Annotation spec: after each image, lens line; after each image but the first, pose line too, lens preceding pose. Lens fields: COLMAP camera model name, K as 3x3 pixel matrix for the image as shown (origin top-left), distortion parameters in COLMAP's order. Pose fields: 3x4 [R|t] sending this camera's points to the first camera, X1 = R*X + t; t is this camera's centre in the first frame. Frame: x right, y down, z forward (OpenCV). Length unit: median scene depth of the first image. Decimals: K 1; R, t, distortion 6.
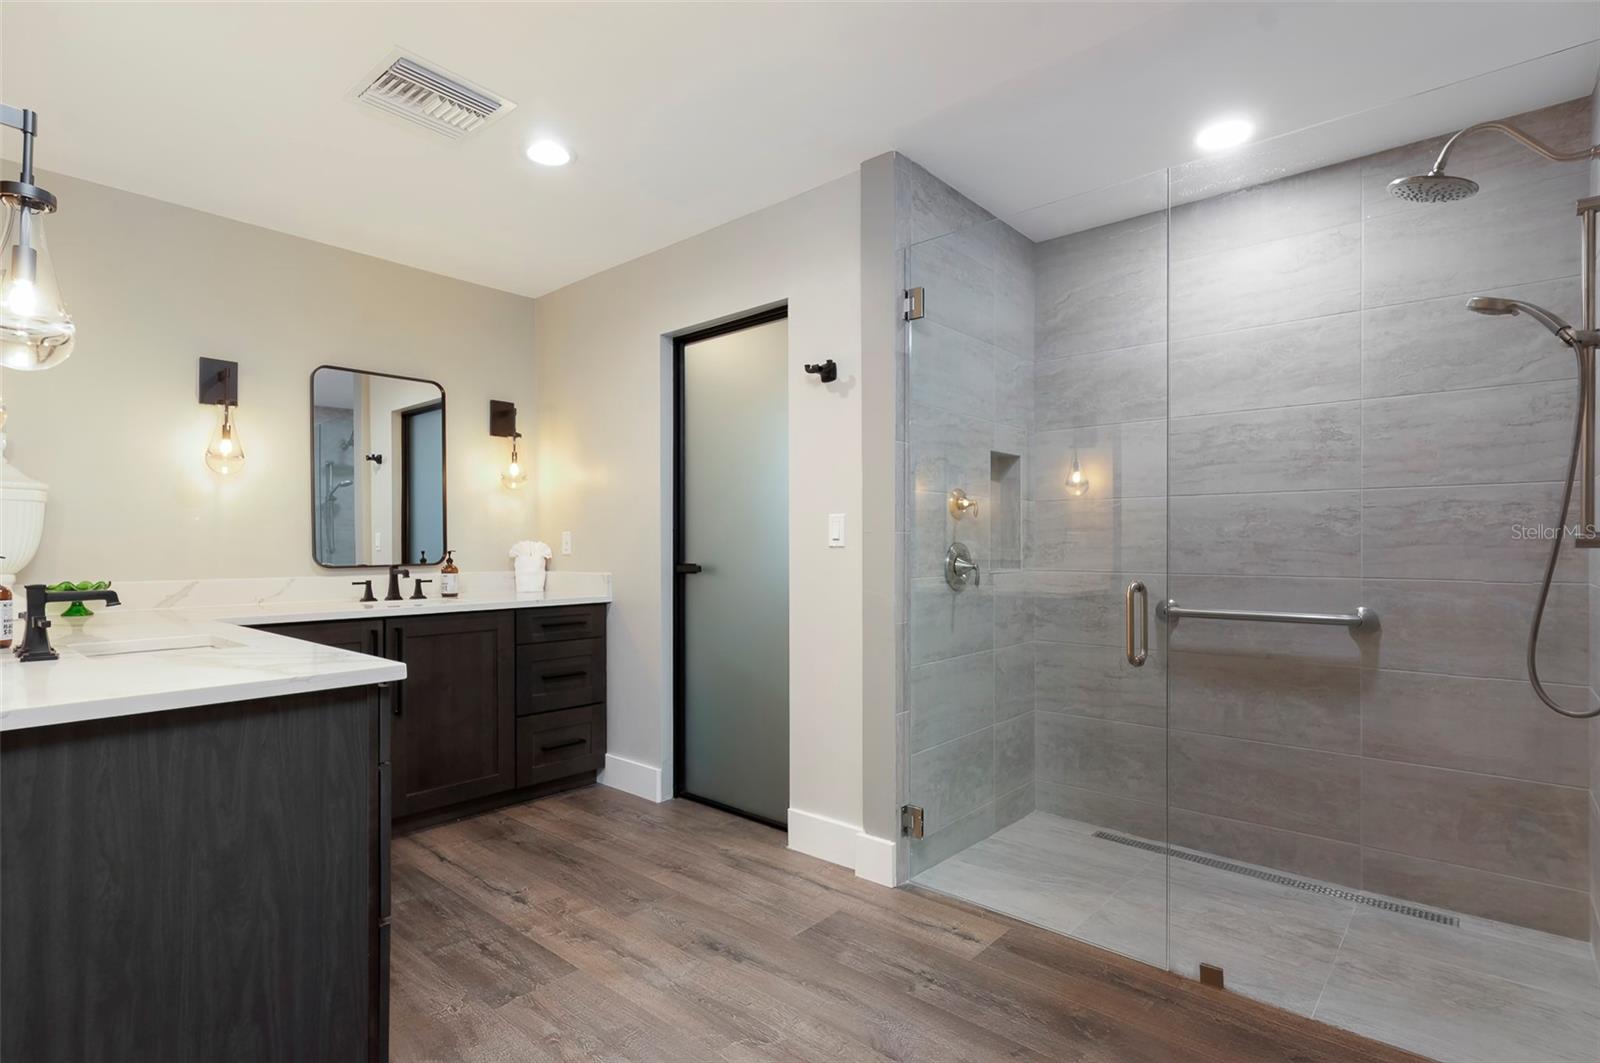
lens RADIAL K [[770.0, 0, 800.0], [0, 770.0, 531.5], [0, 0, 1]] dist [-0.000030, 0.000135]
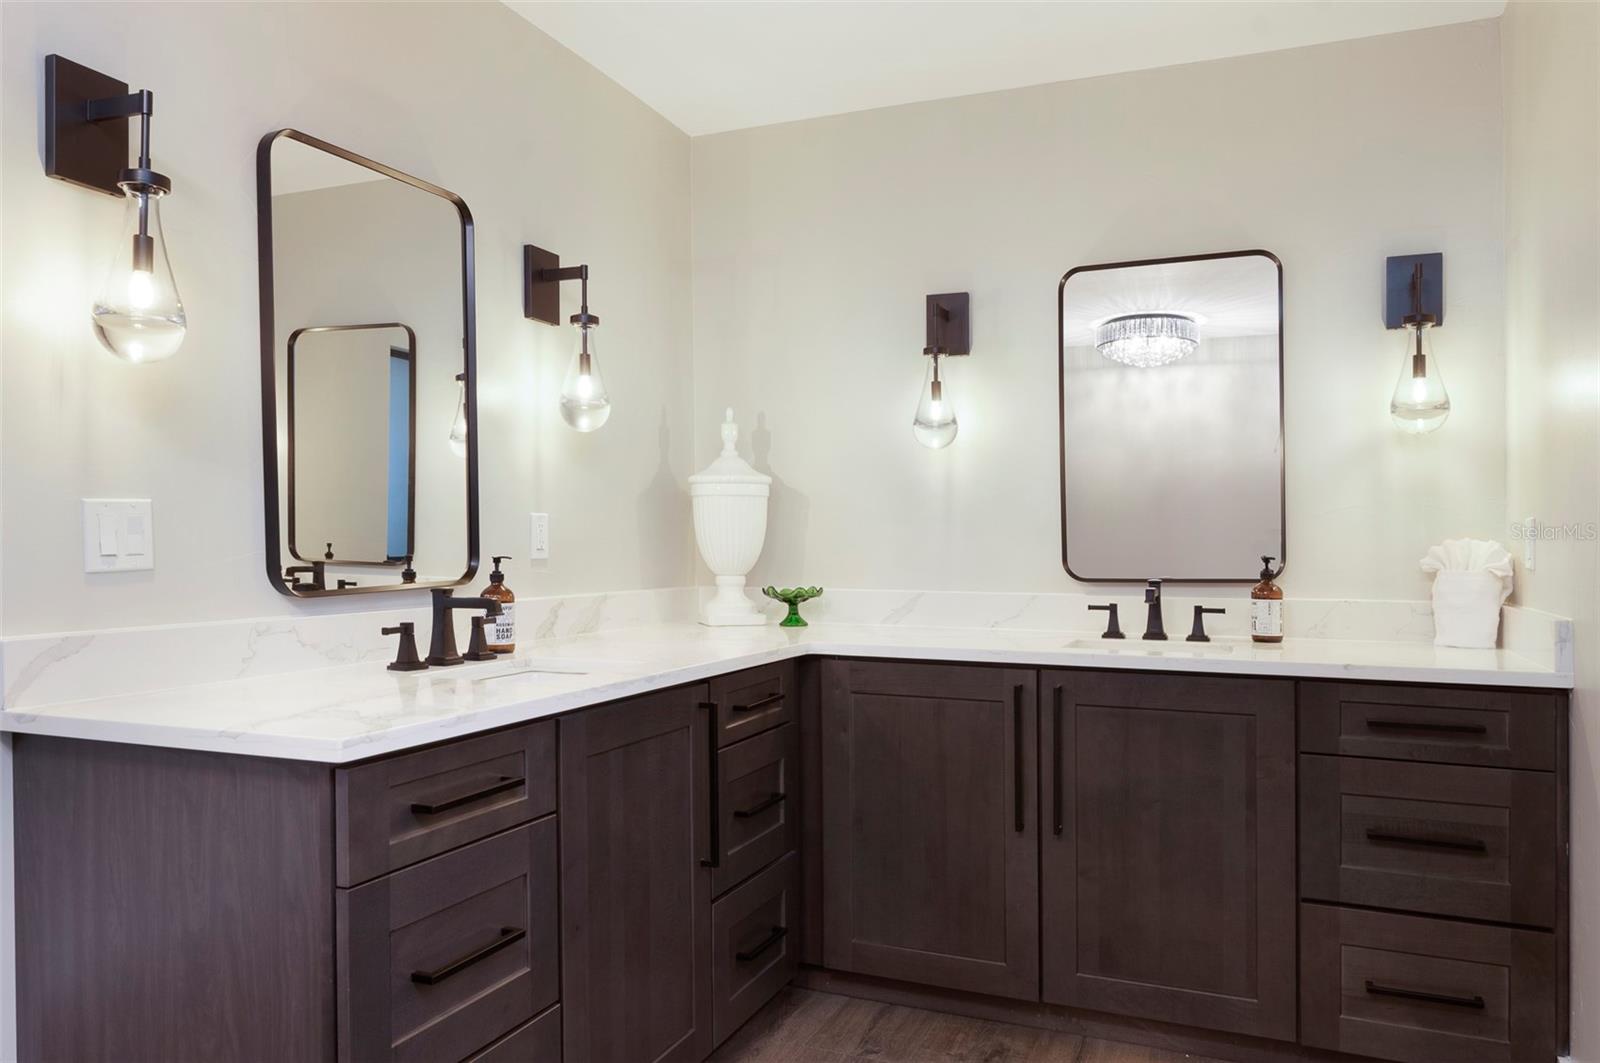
lens RADIAL K [[1127.7, 0, 800.4], [0, 1127.7, 545.8], [0, 0, 1]] dist [0.001115, -0.000206]
pose [[0.311530, 0.005238, -0.950222, 0.213261], [0.013870, 0.999853, 0.010059, 0.004988], [0.950135, -0.016313, 0.311411, 0.487397]]
